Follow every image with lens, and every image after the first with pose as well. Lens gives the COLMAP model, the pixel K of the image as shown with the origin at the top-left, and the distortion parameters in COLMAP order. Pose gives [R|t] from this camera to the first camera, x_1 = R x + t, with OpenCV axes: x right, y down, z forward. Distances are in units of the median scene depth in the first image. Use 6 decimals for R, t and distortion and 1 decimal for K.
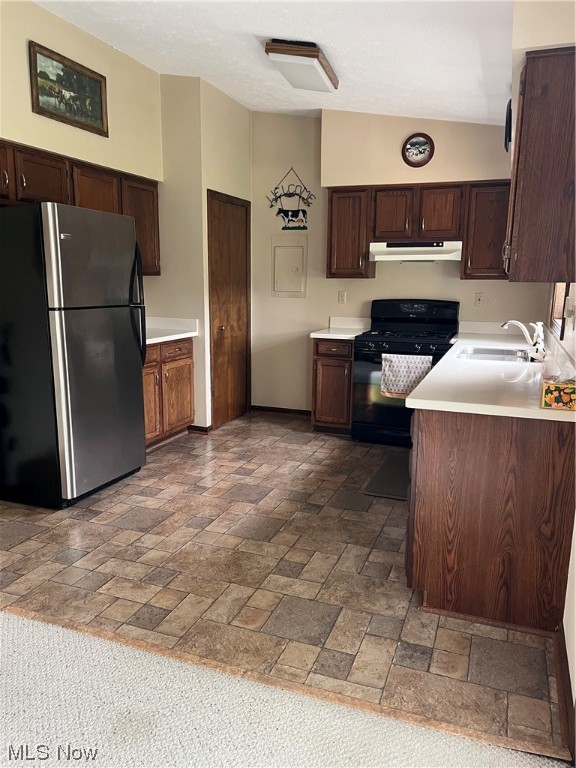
lens RADIAL K [[572.9, 0, 292.6], [0, 572.9, 386.9], [0, 0, 1]] dist [0.043924, -0.060399]
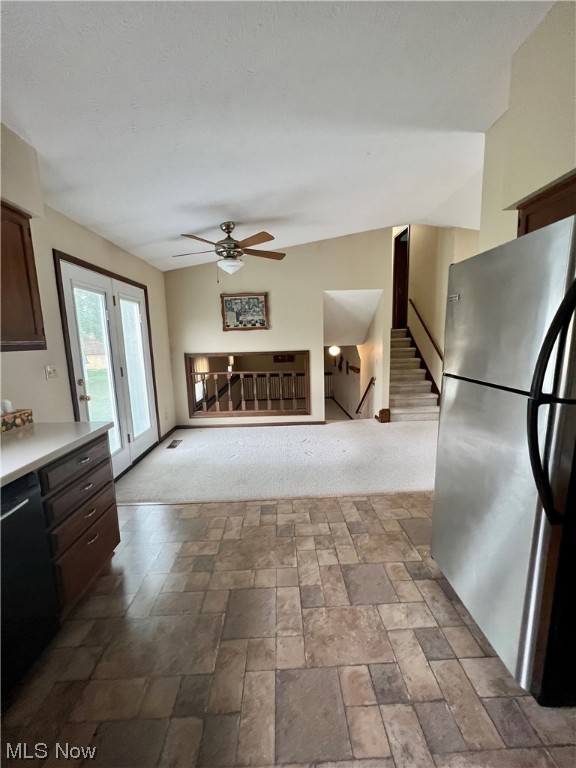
lens RADIAL K [[300.5, 0, 288.2], [0, 300.5, 385.0], [0, 0, 1]] dist [-0.011073, 0.000412]
pose [[-0.924922, 0.066689, -0.374261, 0.037058], [-0.060333, 0.946265, 0.317716, -0.247635], [0.375338, 0.316443, -0.871198, 1.265330]]
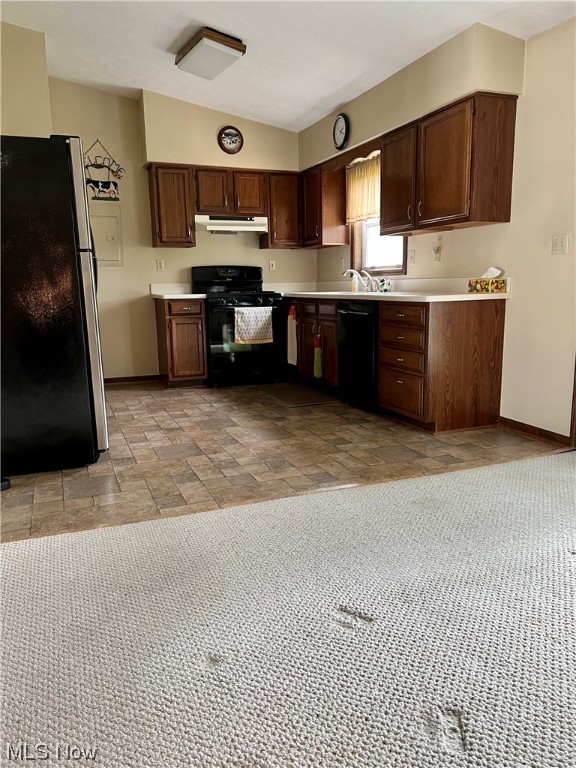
lens RADIAL K [[572.9, 0, 290.6], [0, 572.9, 381.4], [0, 0, 1]] dist [0.043924, -0.060399]
pose [[0.736196, -0.137268, 0.662701, -0.777387], [0.151241, 0.987819, 0.036596, 0.092596], [-0.659652, 0.073286, 0.747989, 0.060297]]
